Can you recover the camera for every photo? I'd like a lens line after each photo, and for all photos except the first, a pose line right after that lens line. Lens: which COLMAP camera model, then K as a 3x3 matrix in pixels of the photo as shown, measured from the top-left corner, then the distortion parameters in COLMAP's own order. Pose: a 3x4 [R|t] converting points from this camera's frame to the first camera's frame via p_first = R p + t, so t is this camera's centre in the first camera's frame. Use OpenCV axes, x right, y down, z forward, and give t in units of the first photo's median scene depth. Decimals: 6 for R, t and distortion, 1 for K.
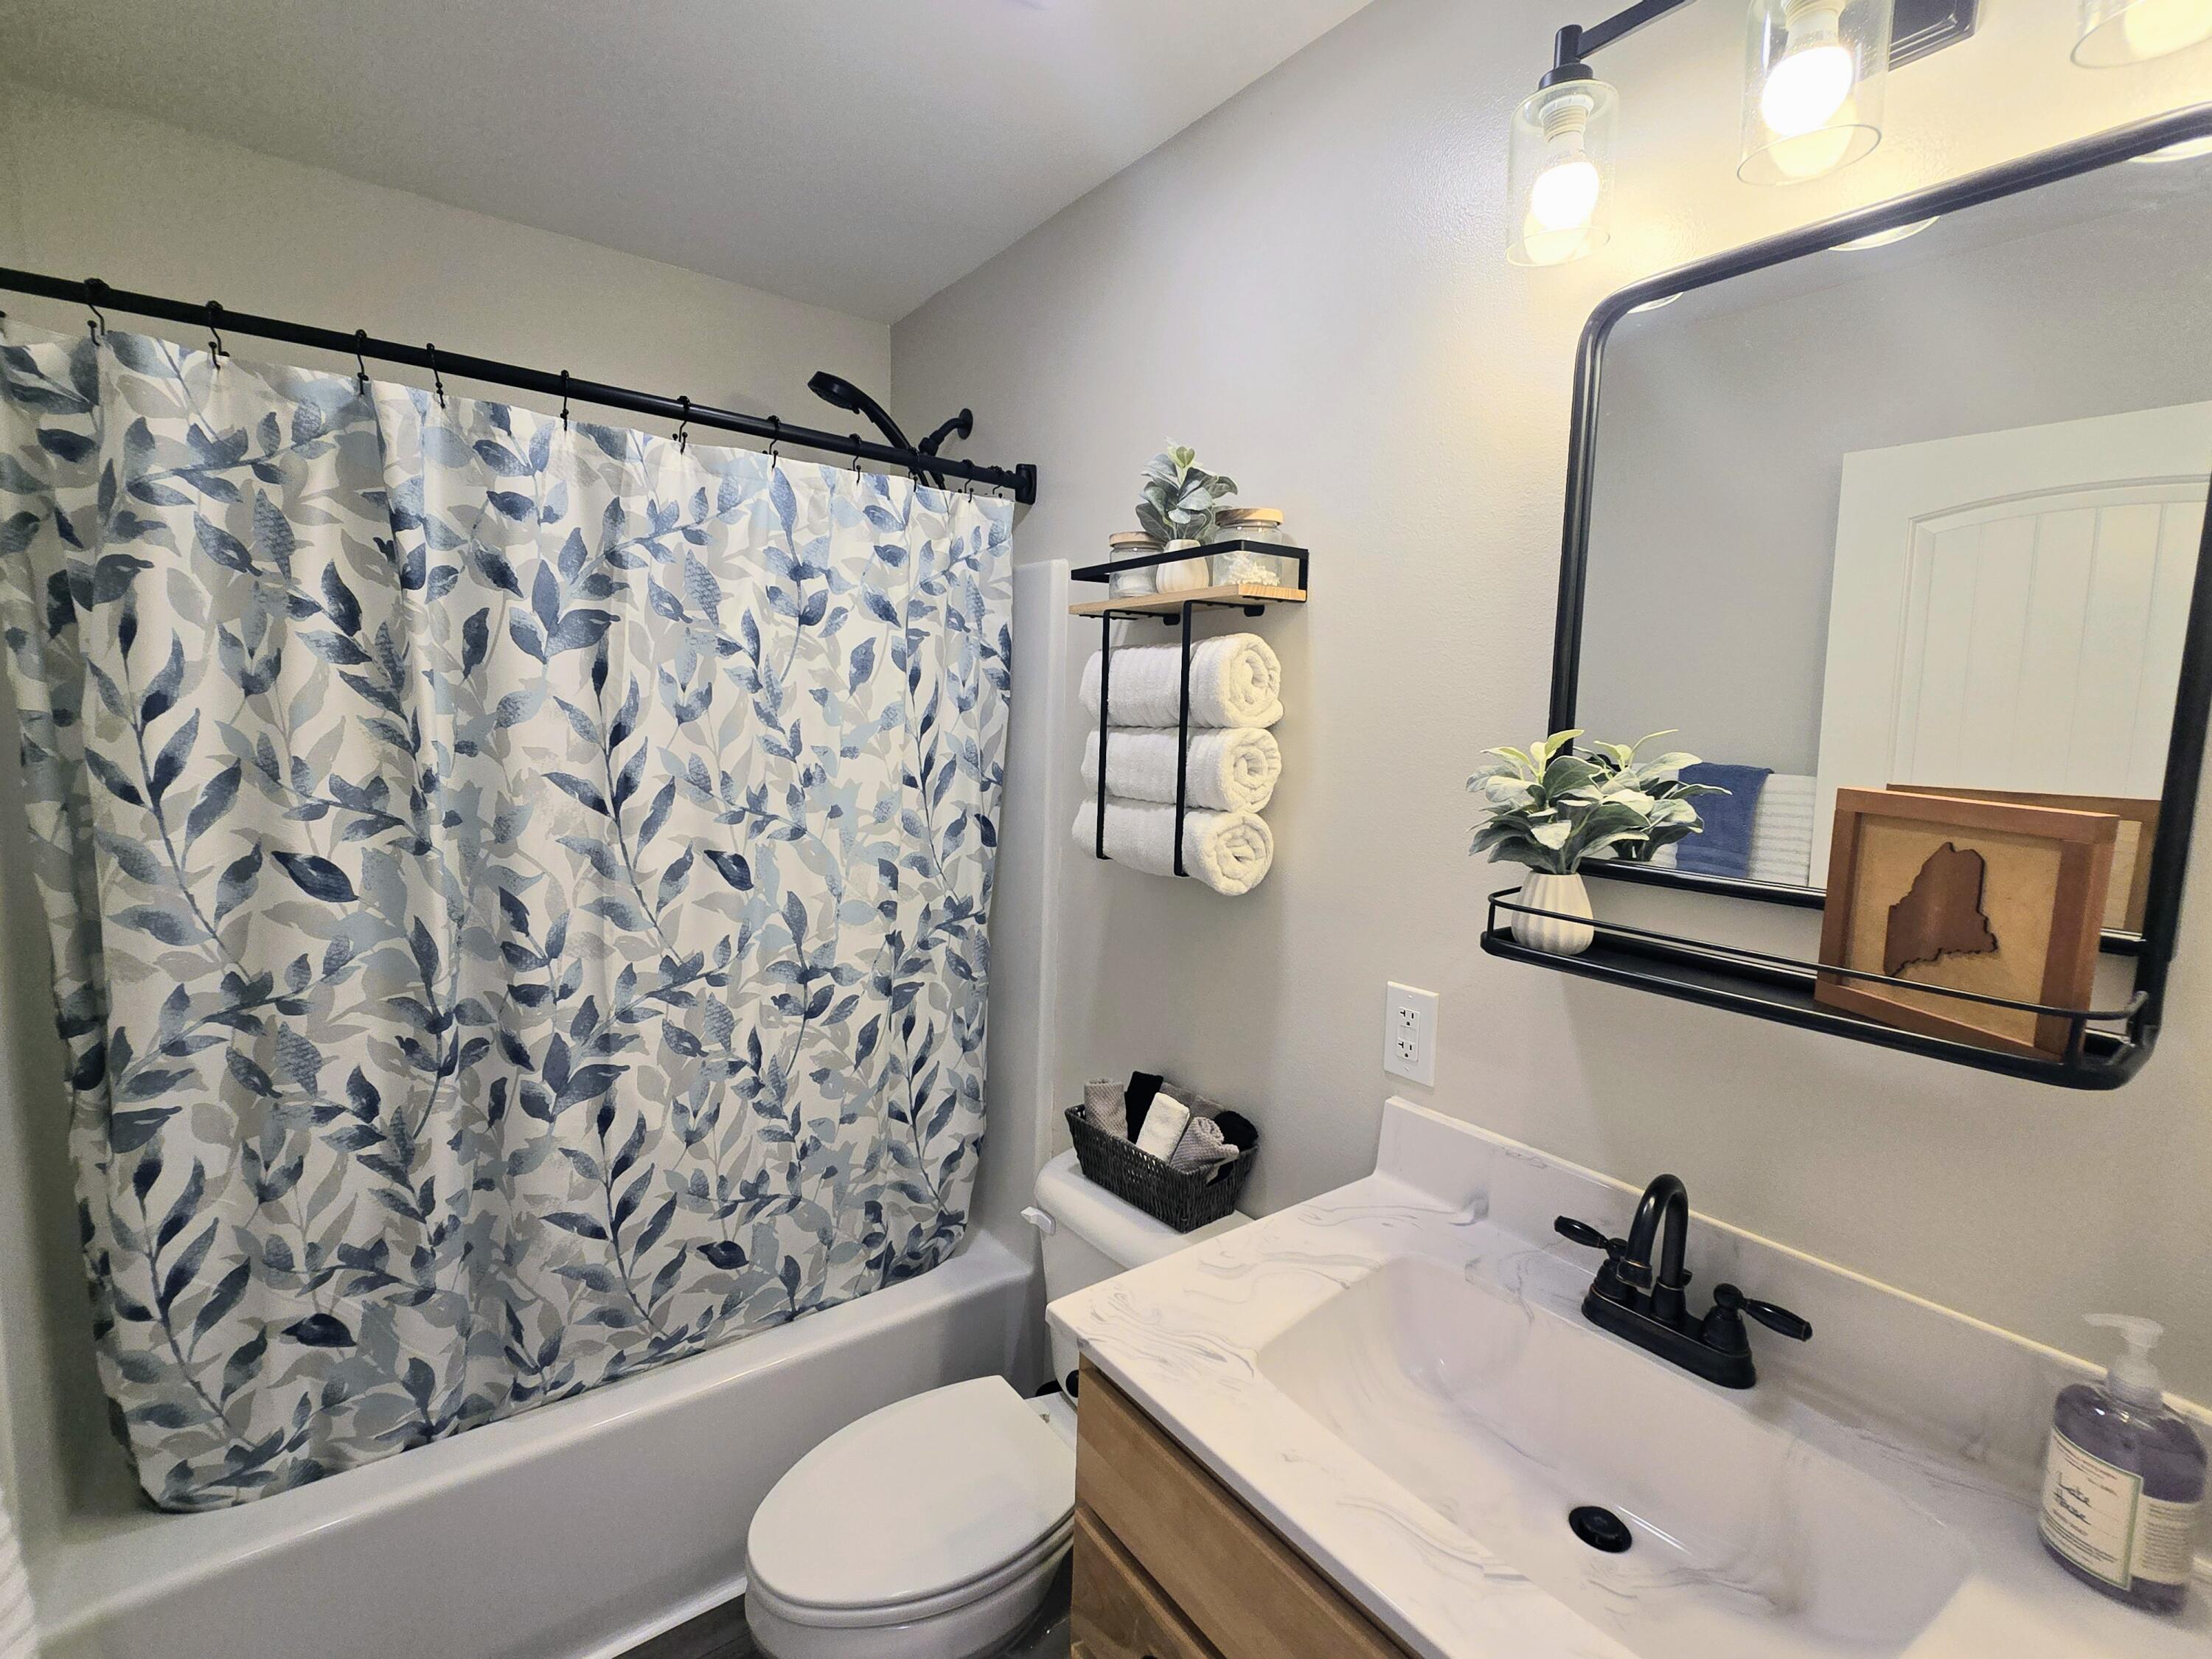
lens RADIAL K [[985.7, 0, 1106.0], [0, 985.7, 829.5], [0, 0, 1]] dist [-0.000063, 0.000031]
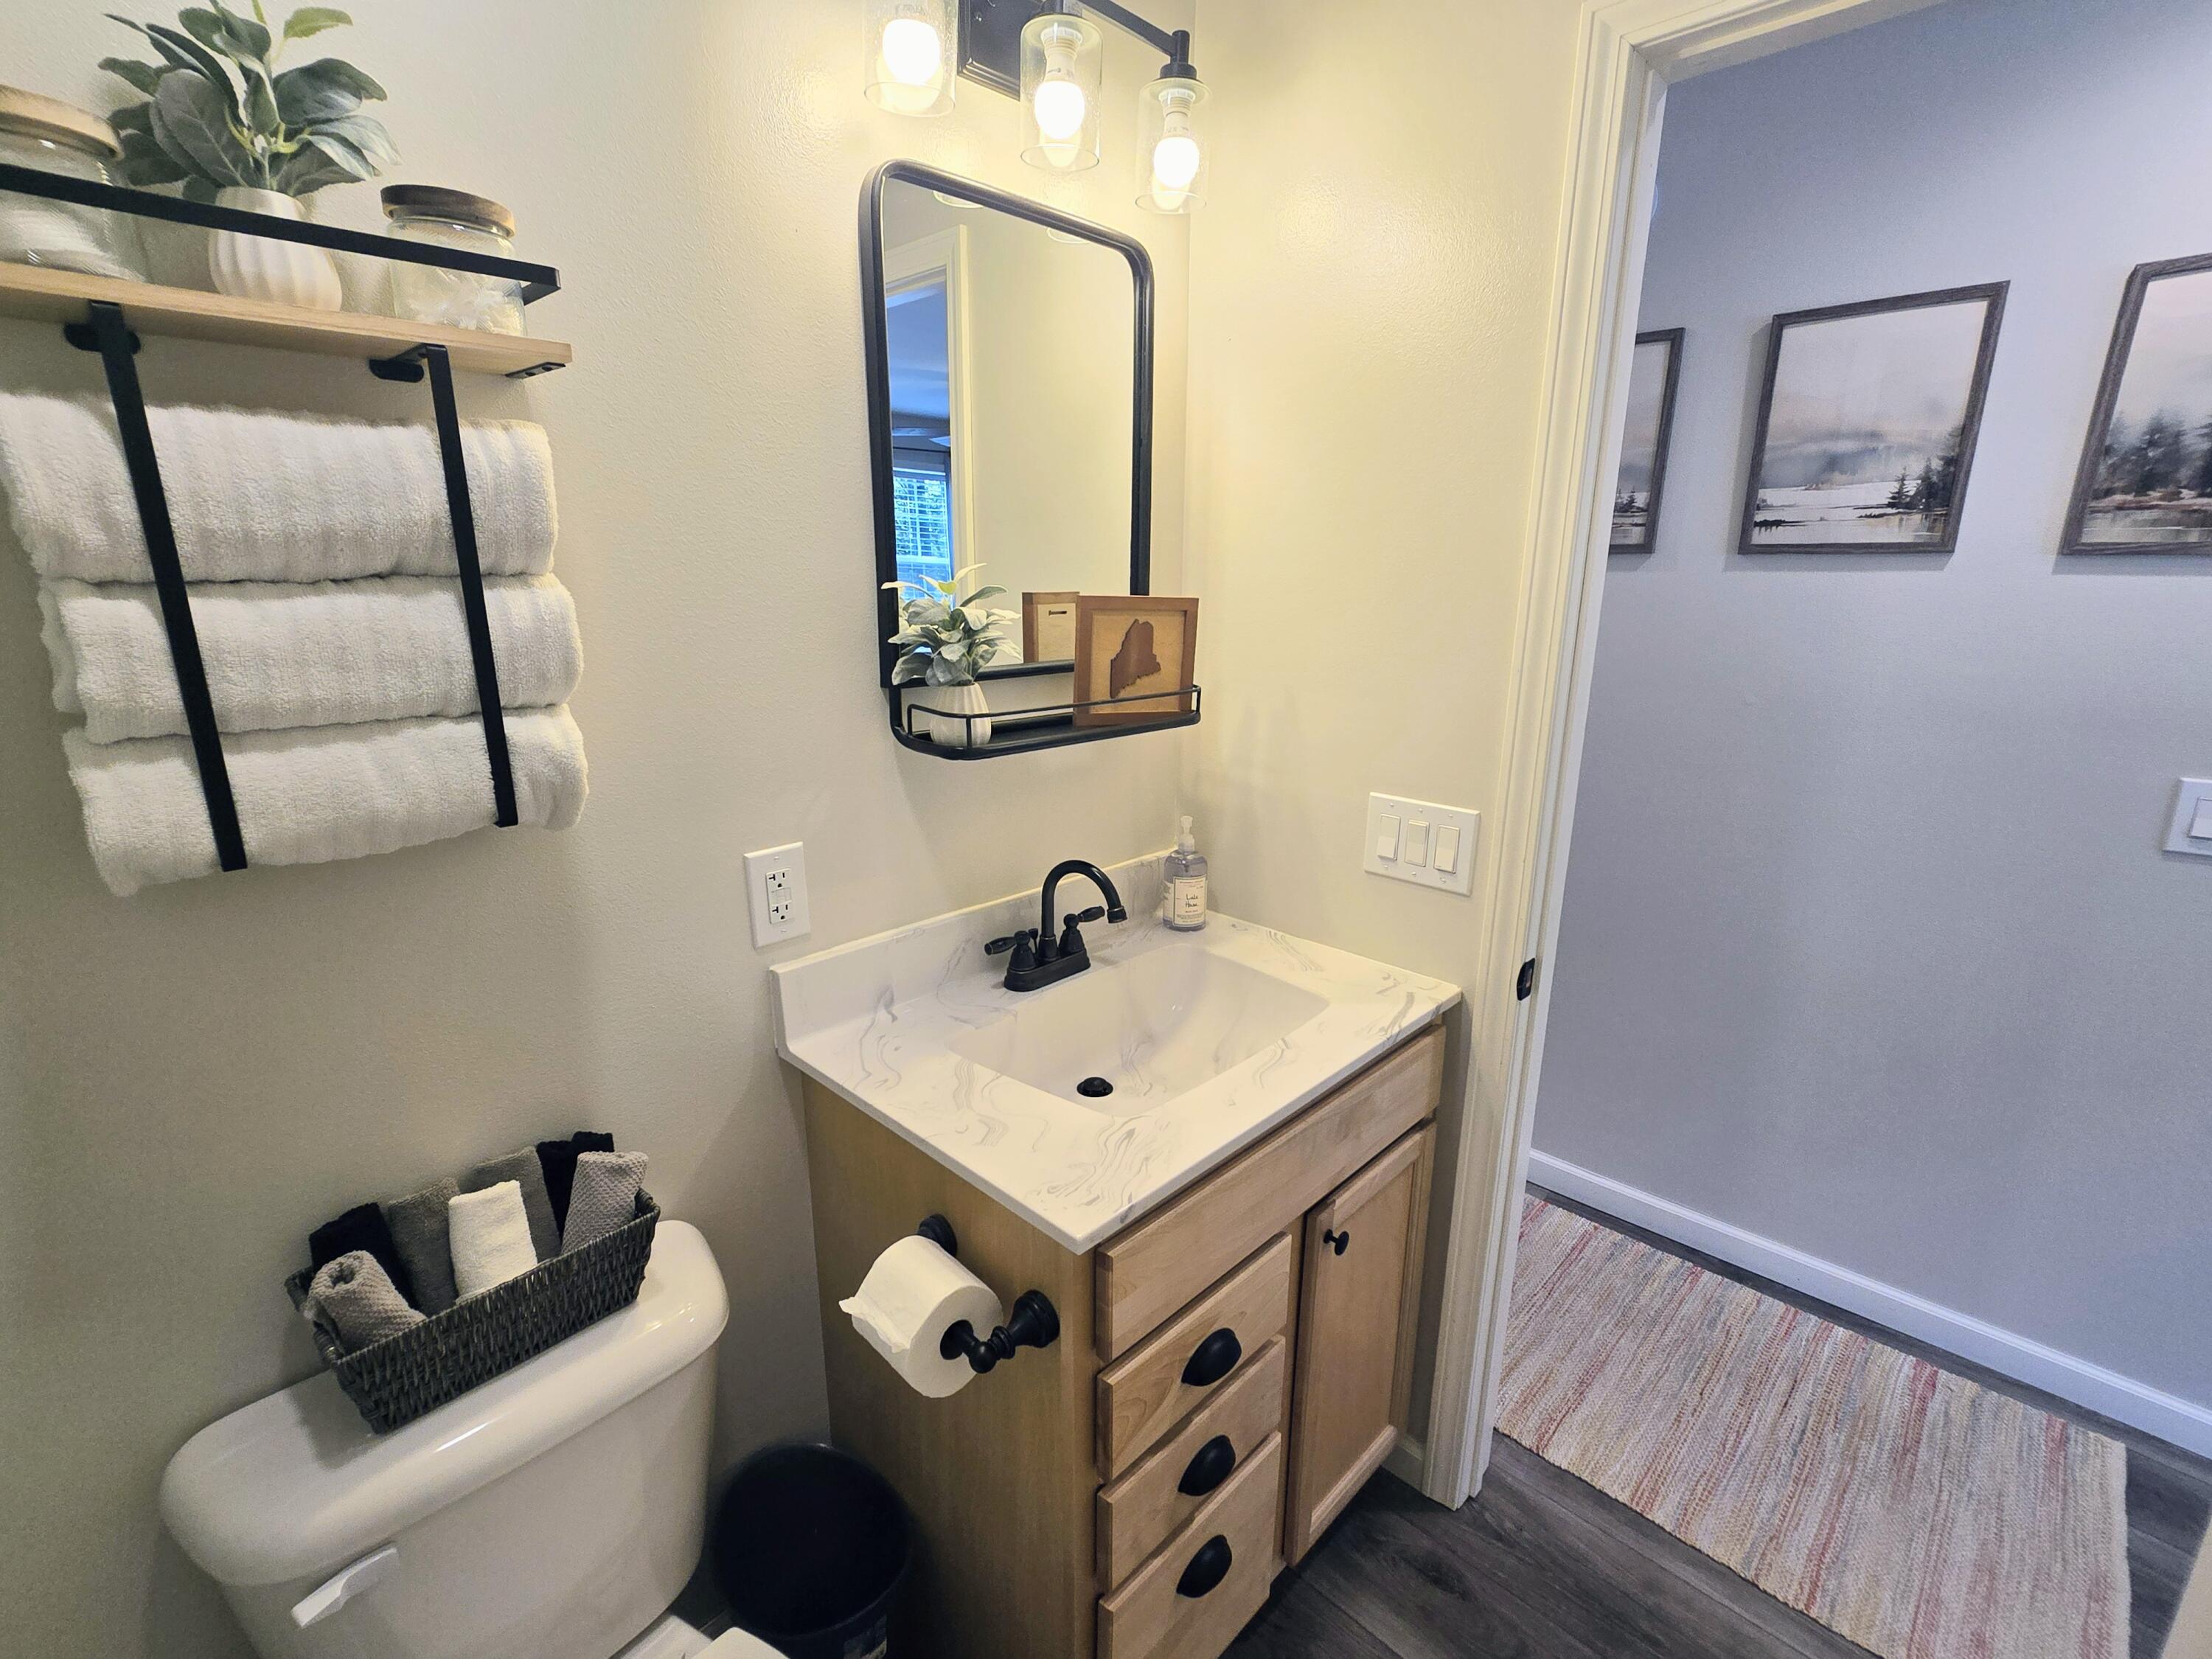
lens RADIAL K [[989.9, 0, 1106.0], [0, 989.9, 829.5], [0, 0, 1]] dist [-0.025279, -0.000007]
pose [[-0.152586, -0.285353, 0.946198, -0.753927], [0.098968, 0.948185, 0.301912, -0.131371], [-0.983322, 0.139711, -0.116439, 0.961367]]
